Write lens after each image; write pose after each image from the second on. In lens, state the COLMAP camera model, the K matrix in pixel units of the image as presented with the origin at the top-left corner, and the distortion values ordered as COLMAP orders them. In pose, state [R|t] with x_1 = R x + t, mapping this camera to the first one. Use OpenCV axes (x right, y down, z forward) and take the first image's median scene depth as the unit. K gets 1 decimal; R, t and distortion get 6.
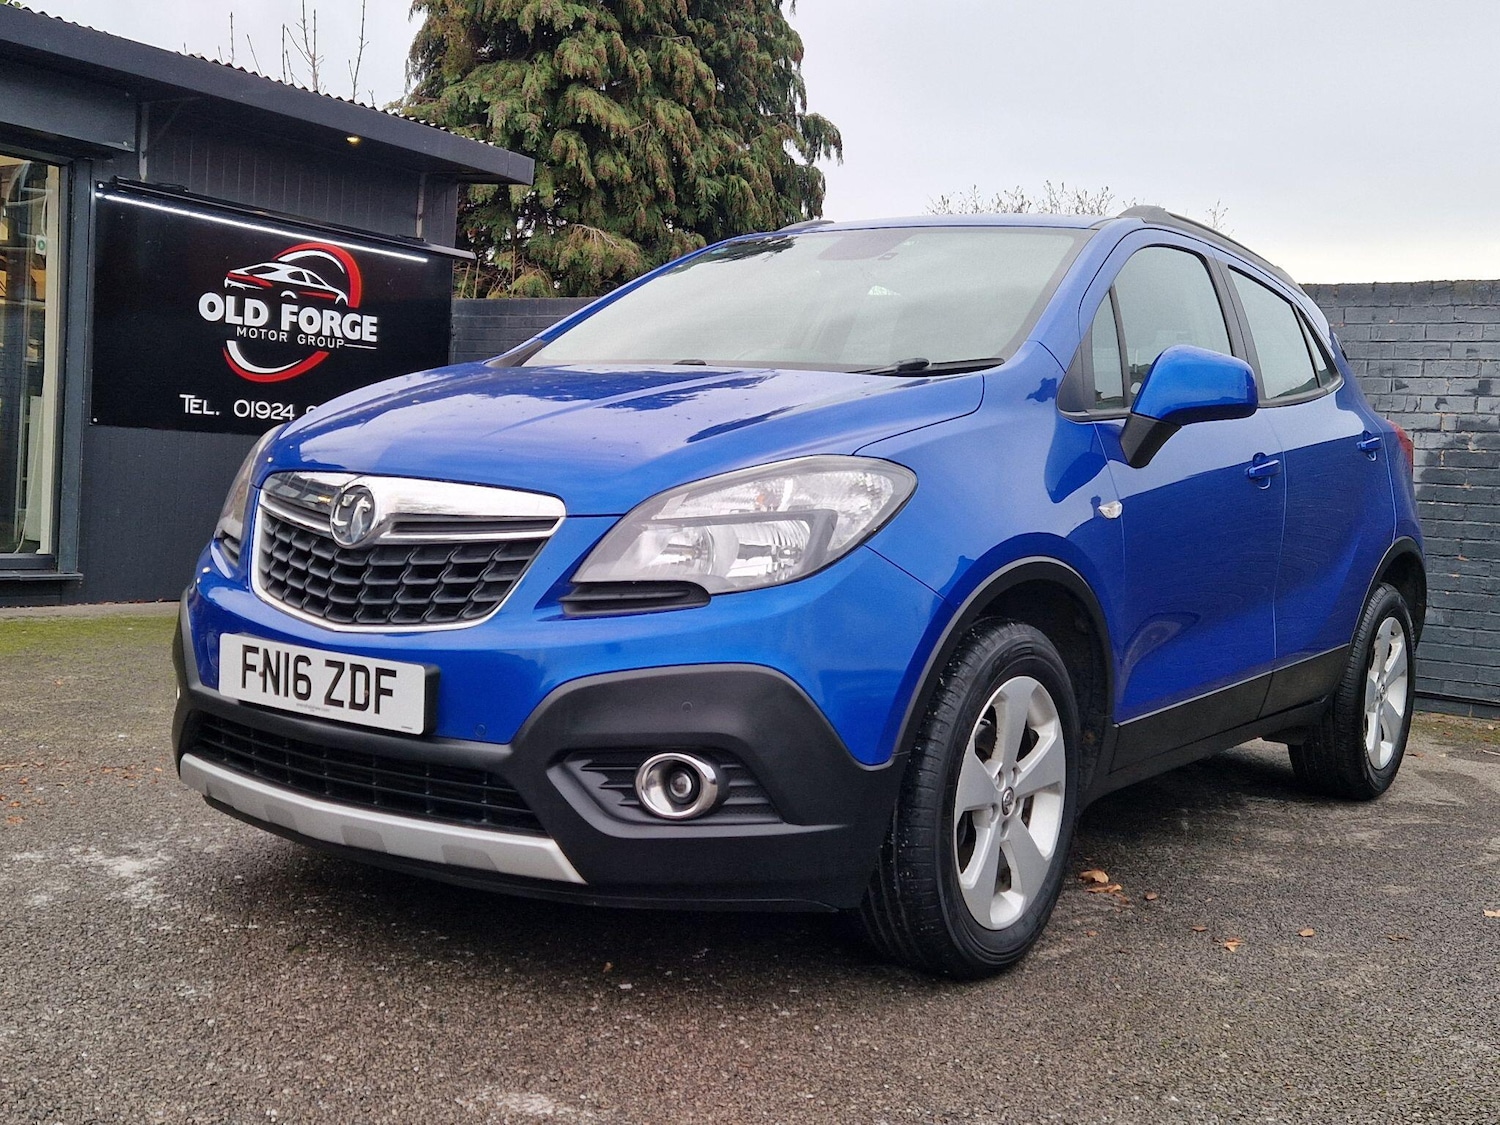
lens RADIAL K [[1687.6, 0, 750.0], [0, 1687.6, 562.5], [0, 0, 1]] dist [0.075294, -0.012315]
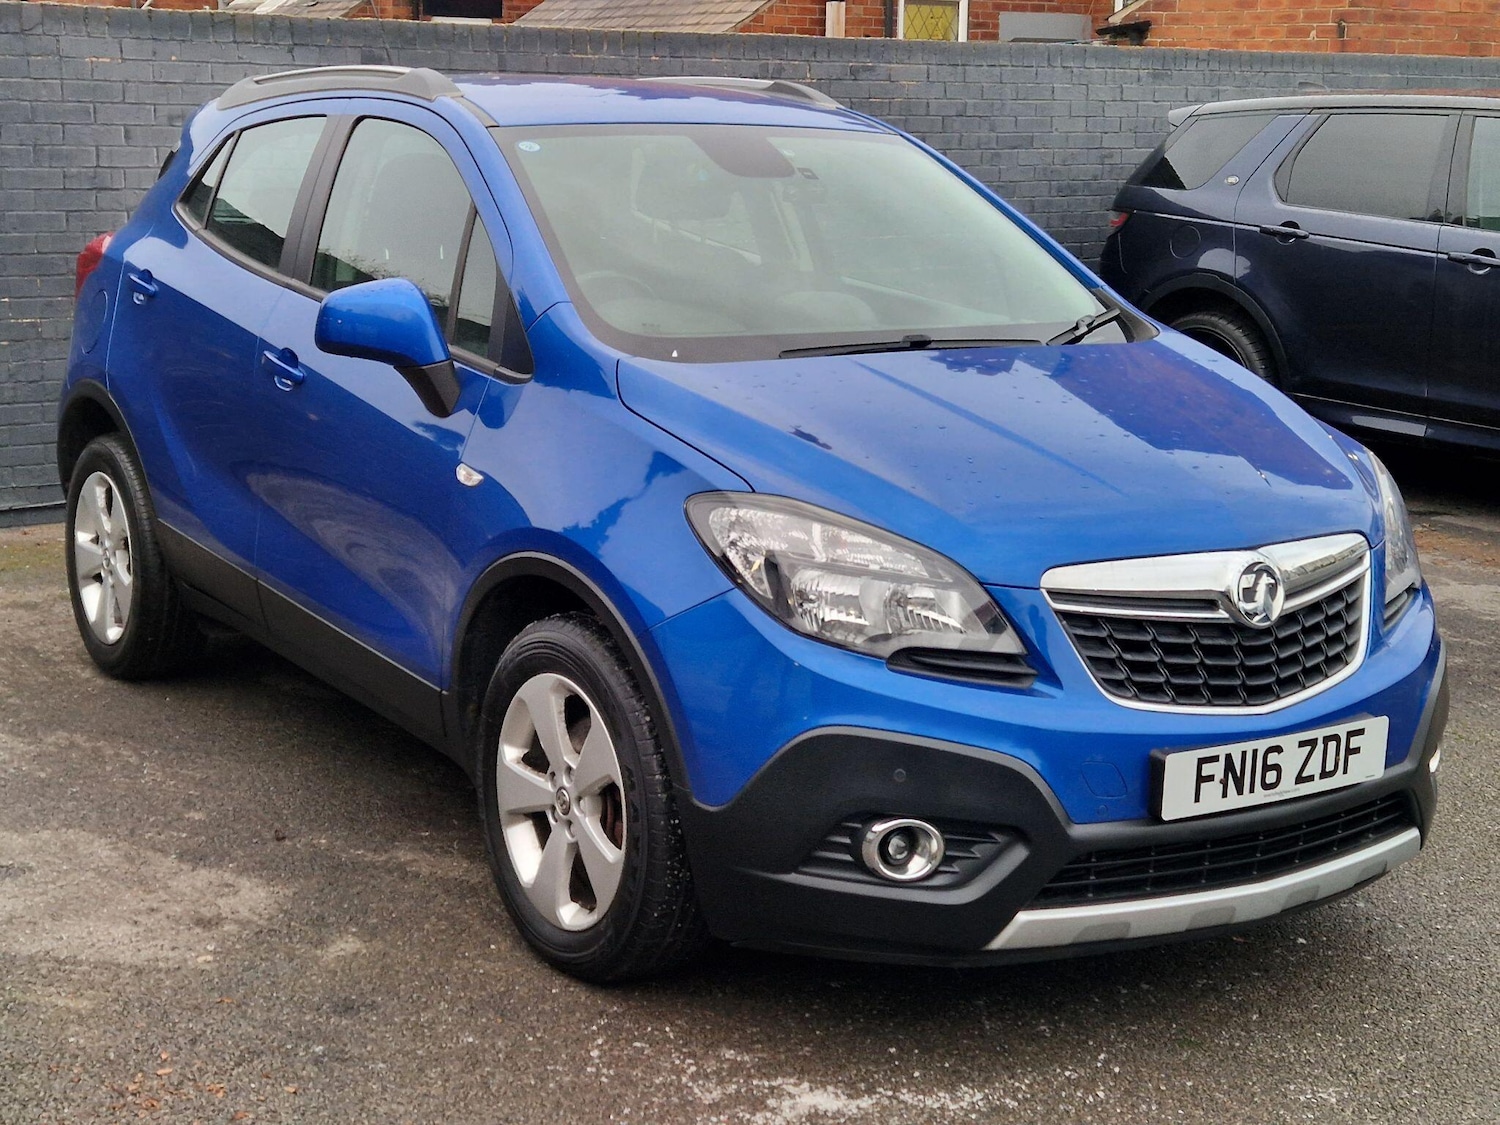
lens RADIAL K [[2283.7, 0, 780.1], [0, 2283.7, 560.1], [0, 0, 1]] dist [0.068688, 0.041511]
pose [[0.349917, -0.229412, 0.908256, -1.472494], [0.052686, 0.972835, 0.225426, -0.346581], [-0.935298, -0.031028, 0.352498, 0.769926]]
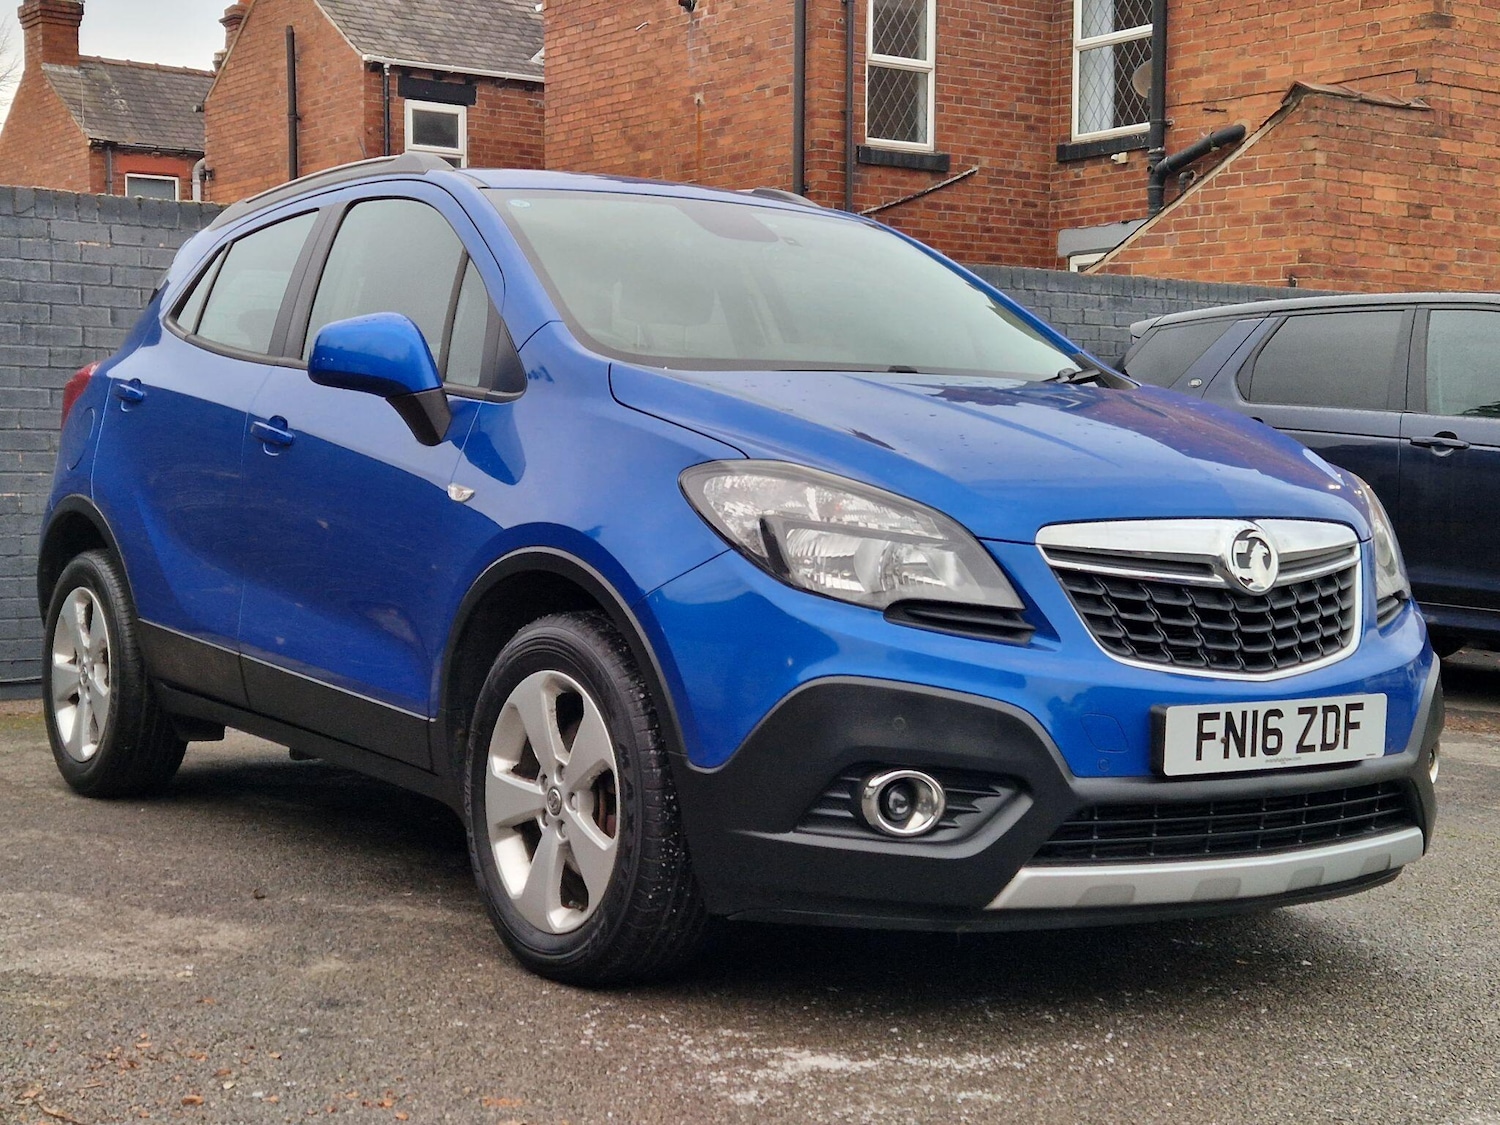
lens RADIAL K [[2285.3, 0, 772.1], [0, 2285.3, 581.9], [0, 0, 1]] dist [0.074692, 0.012594]
pose [[0.336718, -0.103161, 0.935937, -1.513753], [0.058102, 0.994363, 0.088698, -0.144358], [-0.939811, 0.024513, 0.340814, 0.786019]]
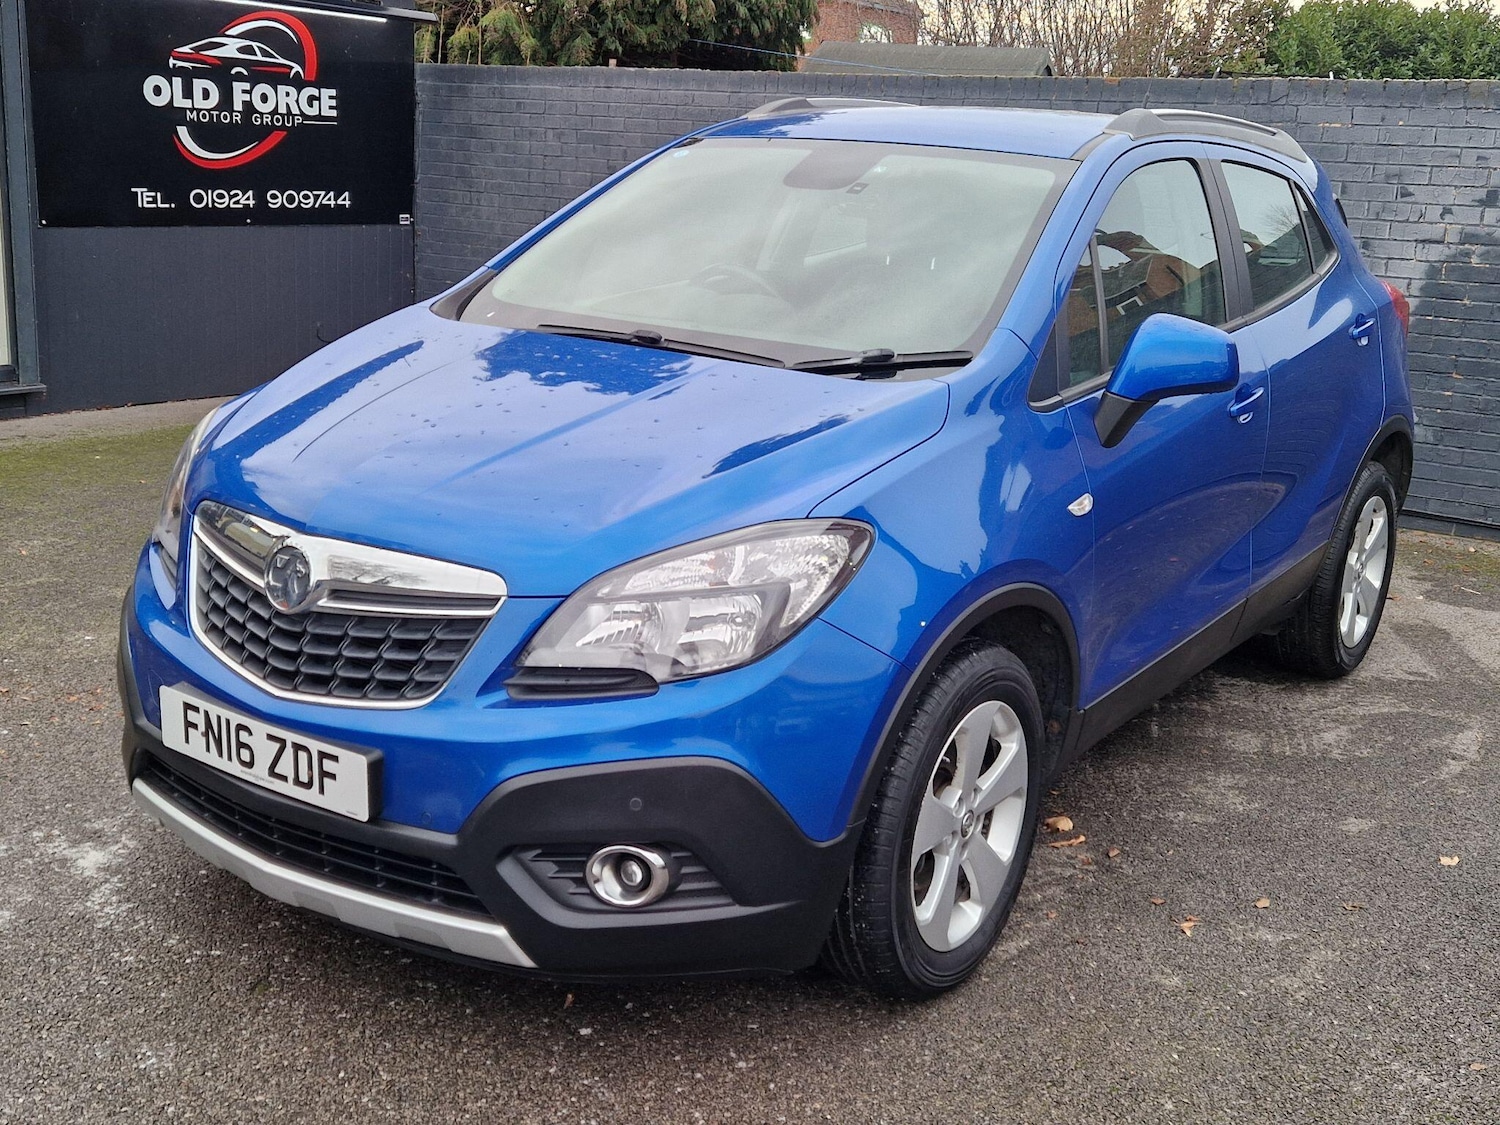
lens RADIAL K [[1686.8, 0, 762.4], [0, 1686.8, 560.7], [0, 0, 1]] dist [0.082477, -0.035031]
pose [[0.999921, -0.010423, 0.007076, 0.027322], [0.008906, 0.982100, 0.188151, -0.209635], [-0.008911, -0.188073, 0.982115, 0.053221]]
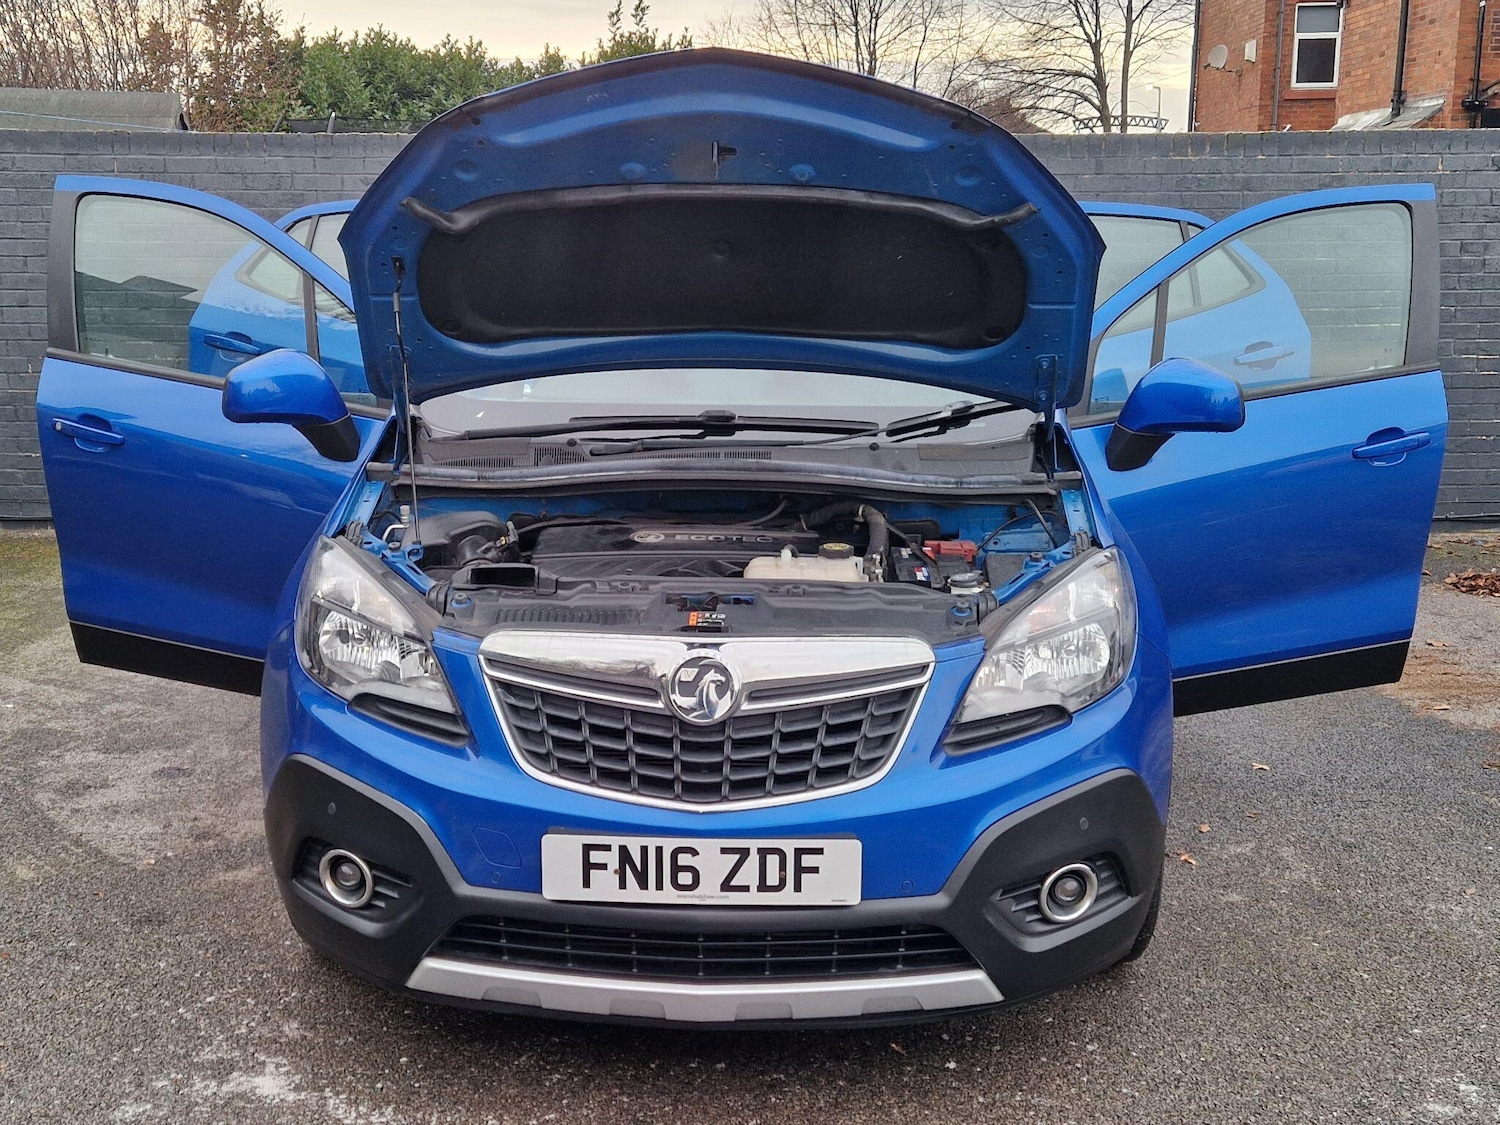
lens RADIAL K [[1805.9, 0, 750.0], [0, 1805.9, 562.5], [0, 0, 1]] dist [0.065313, -0.029009]
pose [[0.828969, -0.161724, 0.535403, -0.717004], [0.075347, 0.980847, 0.179614, -0.267844], [-0.554197, -0.108553, 0.825277, 0.156455]]
